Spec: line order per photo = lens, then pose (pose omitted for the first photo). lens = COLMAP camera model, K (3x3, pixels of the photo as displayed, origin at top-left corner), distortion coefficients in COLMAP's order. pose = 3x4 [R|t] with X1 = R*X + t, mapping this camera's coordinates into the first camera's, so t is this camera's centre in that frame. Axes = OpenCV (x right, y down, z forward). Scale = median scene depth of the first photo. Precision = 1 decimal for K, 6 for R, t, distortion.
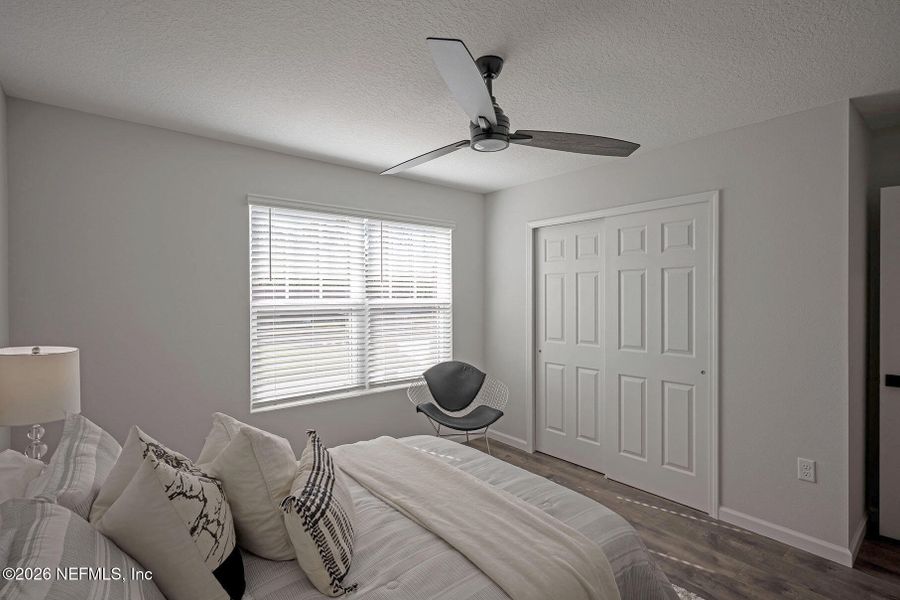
lens RADIAL K [[432.3, 0, 449.9], [0, 432.3, 299.4], [0, 0, 1]] dist [-0.001122, 0.000479]
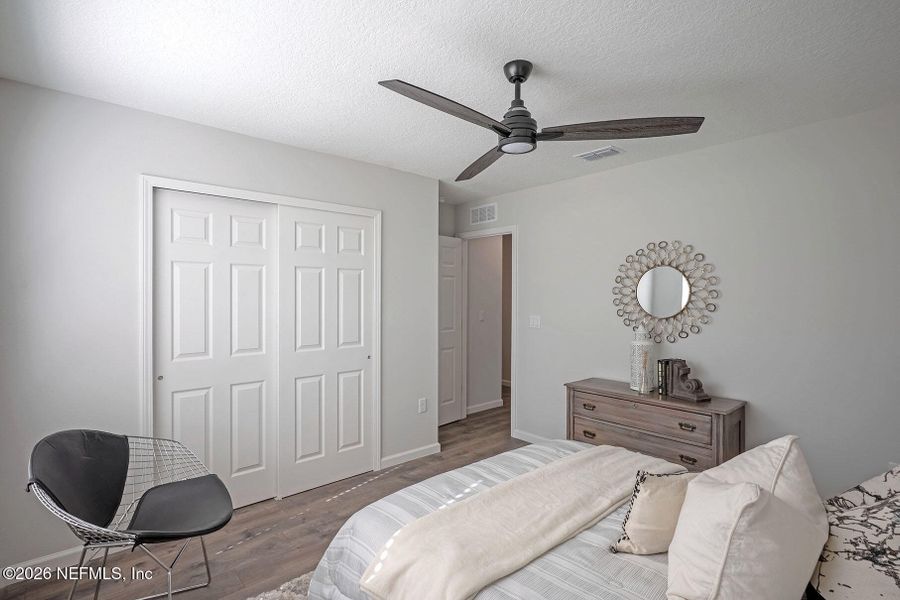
lens RADIAL K [[432.3, 0, 449.9], [0, 432.3, 299.4], [0, 0, 1]] dist [-0.001122, 0.000479]
pose [[-0.032534, -0.010571, 0.999415, -0.624984], [0.002977, 0.999939, 0.010673, -0.005663], [-0.999466, 0.003323, -0.032500, 0.799707]]
